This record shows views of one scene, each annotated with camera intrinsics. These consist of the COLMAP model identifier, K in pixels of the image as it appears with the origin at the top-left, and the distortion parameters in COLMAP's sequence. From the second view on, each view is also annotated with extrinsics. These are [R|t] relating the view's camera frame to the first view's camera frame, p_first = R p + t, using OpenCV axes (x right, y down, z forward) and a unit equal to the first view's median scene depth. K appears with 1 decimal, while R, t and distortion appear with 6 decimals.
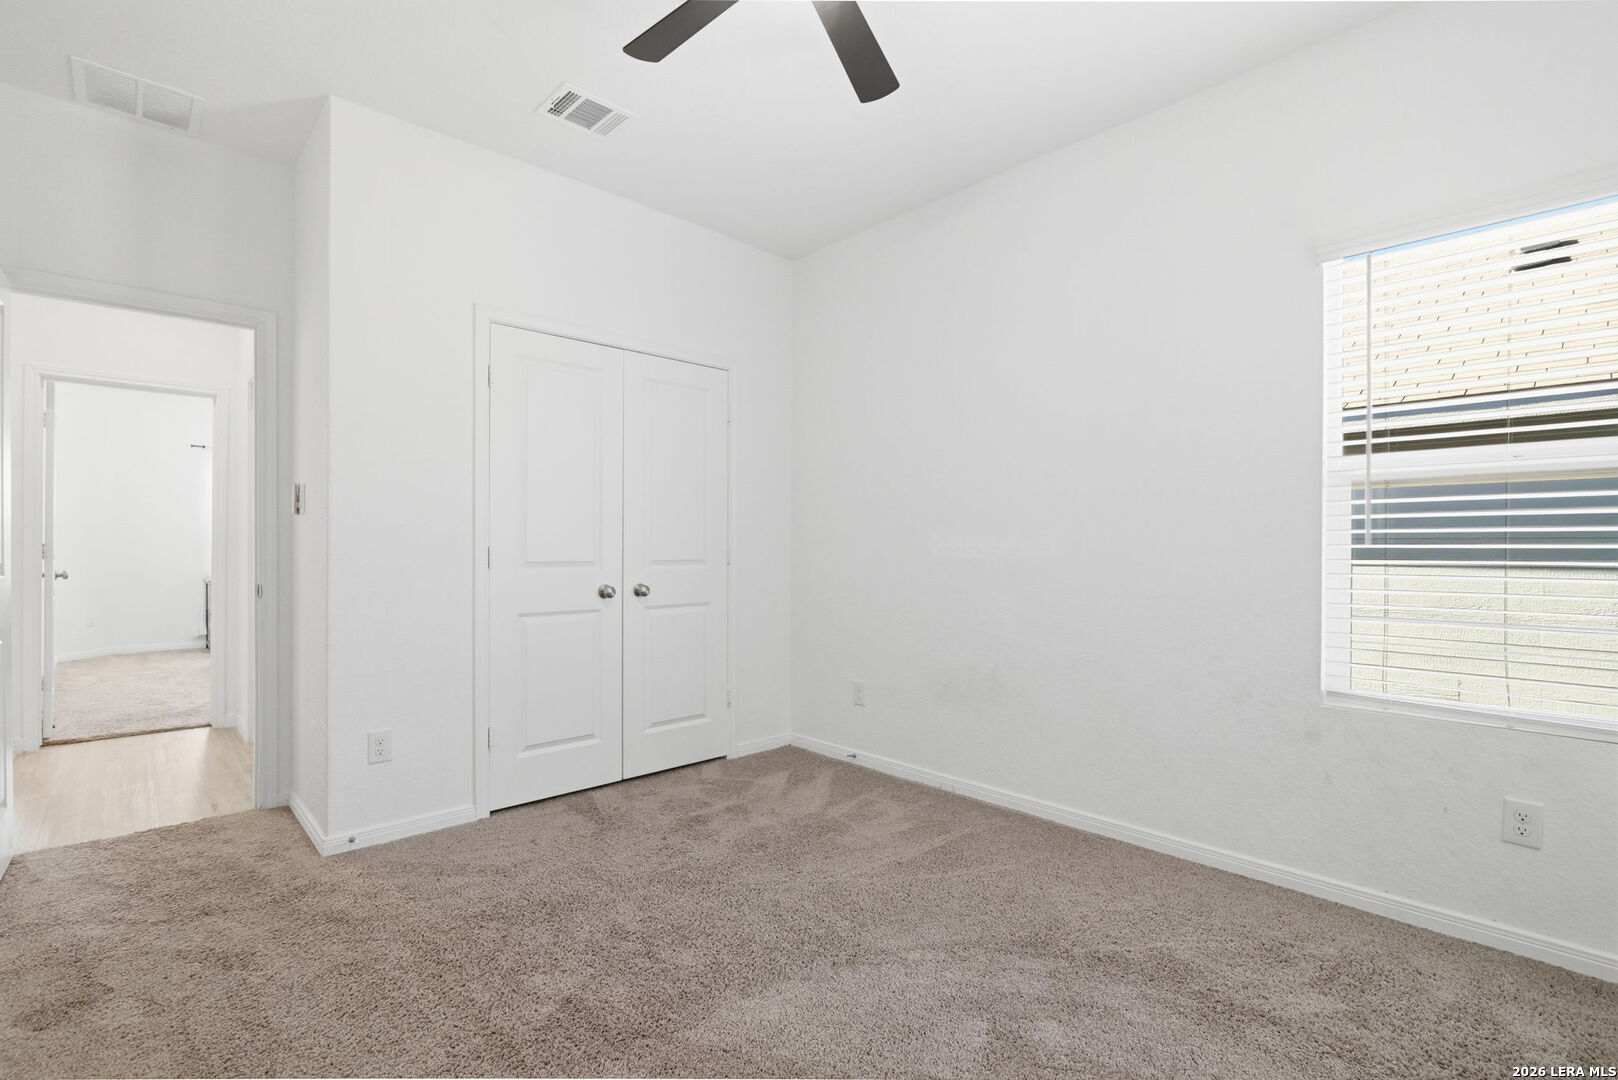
lens RADIAL K [[747.2, 0, 808.5], [0, 747.2, 554.0], [0, 0, 1]] dist [-0.005239, -0.001837]
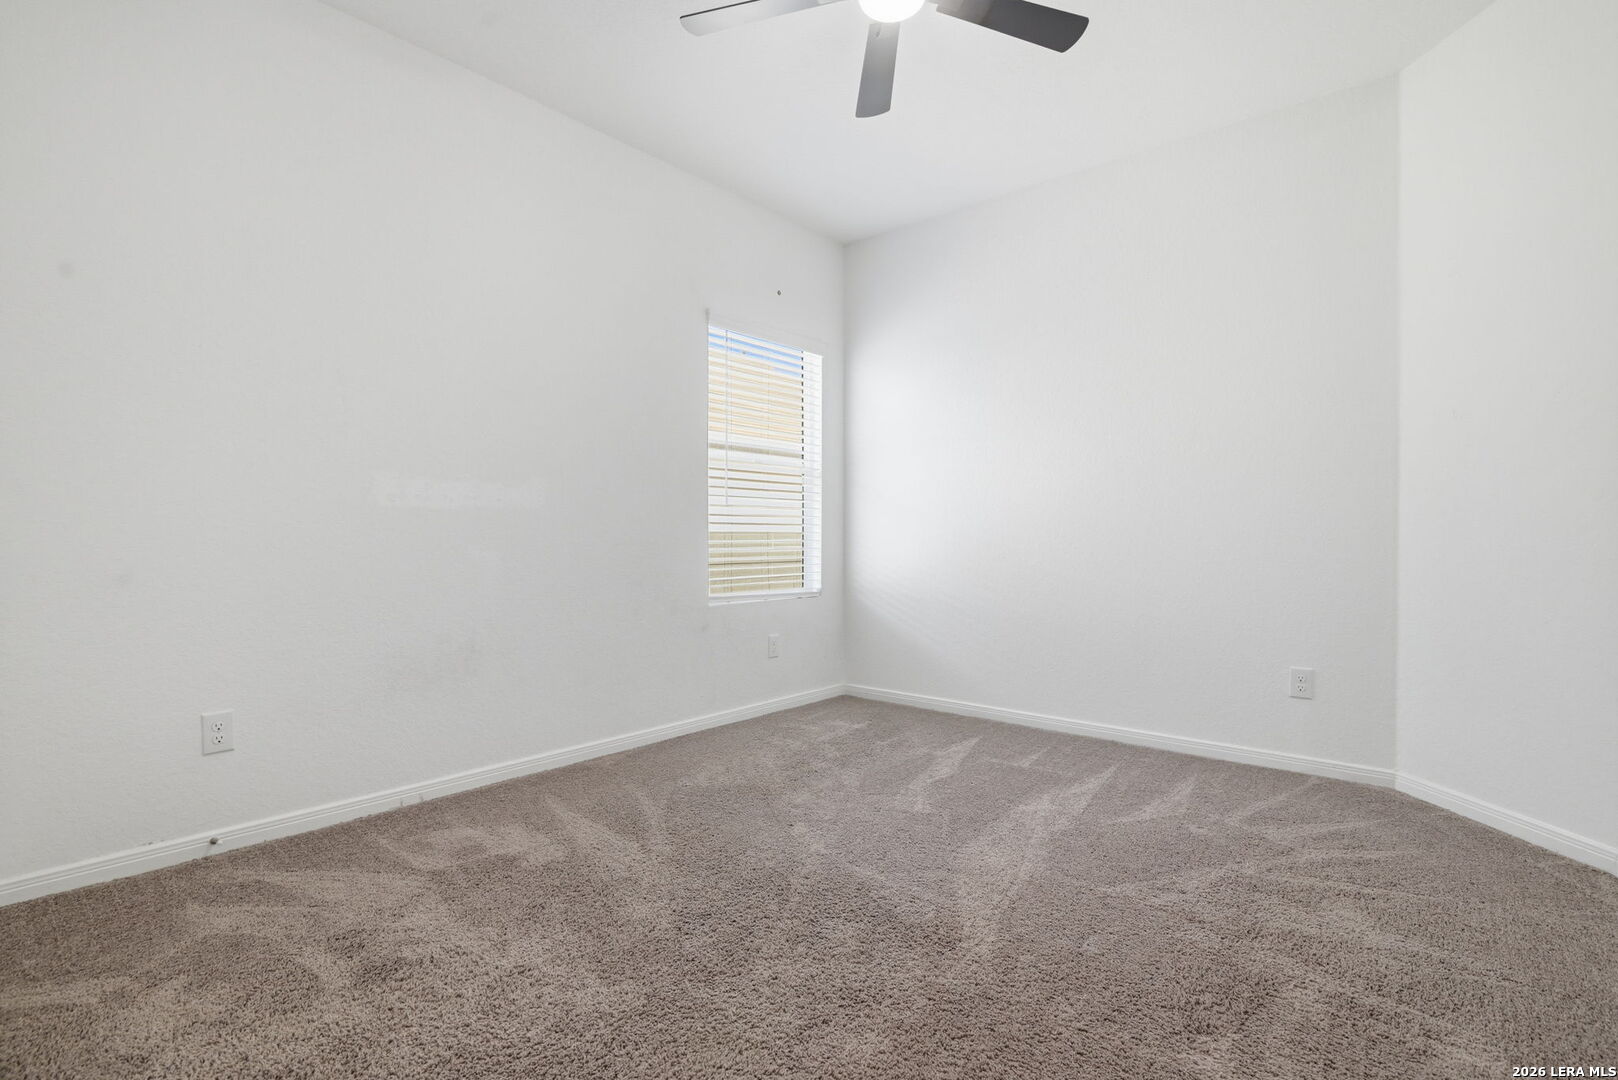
lens RADIAL K [[752.2, 0, 809.0], [0, 752.2, 540.0], [0, 0, 1]] dist [0.001000, -0.005552]
pose [[-0.093770, -0.020613, 0.995380, -0.692169], [-0.001904, 0.999788, 0.020525, 0.018986], [-0.995592, 0.000029, -0.093789, 0.698131]]
